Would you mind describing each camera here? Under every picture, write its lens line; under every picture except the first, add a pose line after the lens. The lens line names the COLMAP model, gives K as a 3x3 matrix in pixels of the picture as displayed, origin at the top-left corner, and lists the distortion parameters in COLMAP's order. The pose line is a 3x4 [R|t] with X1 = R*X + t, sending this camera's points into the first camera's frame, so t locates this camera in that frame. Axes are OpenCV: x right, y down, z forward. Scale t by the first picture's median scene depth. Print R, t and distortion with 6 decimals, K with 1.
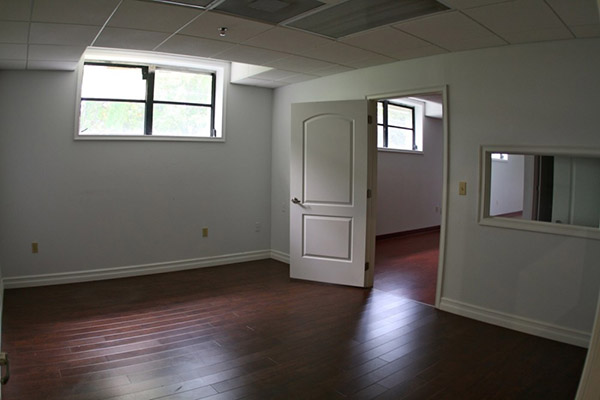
lens RADIAL K [[405.5, 0, 300.0], [0, 405.5, 200.0], [0, 0, 1]] dist [-0.222105, 0.000130]
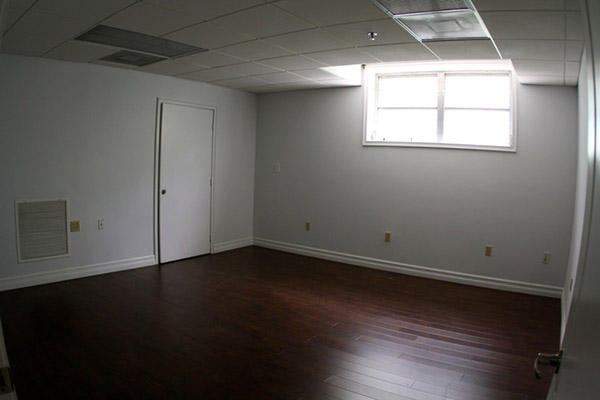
lens RADIAL K [[405.5, 0, 300.0], [0, 405.5, 200.0], [0, 0, 1]] dist [-0.222105, 0.000130]
pose [[0.318712, 0.094112, -0.943168, 0.378388], [-0.124896, 0.990552, 0.056636, -0.024584], [0.939587, 0.099747, 0.327455, 0.277247]]
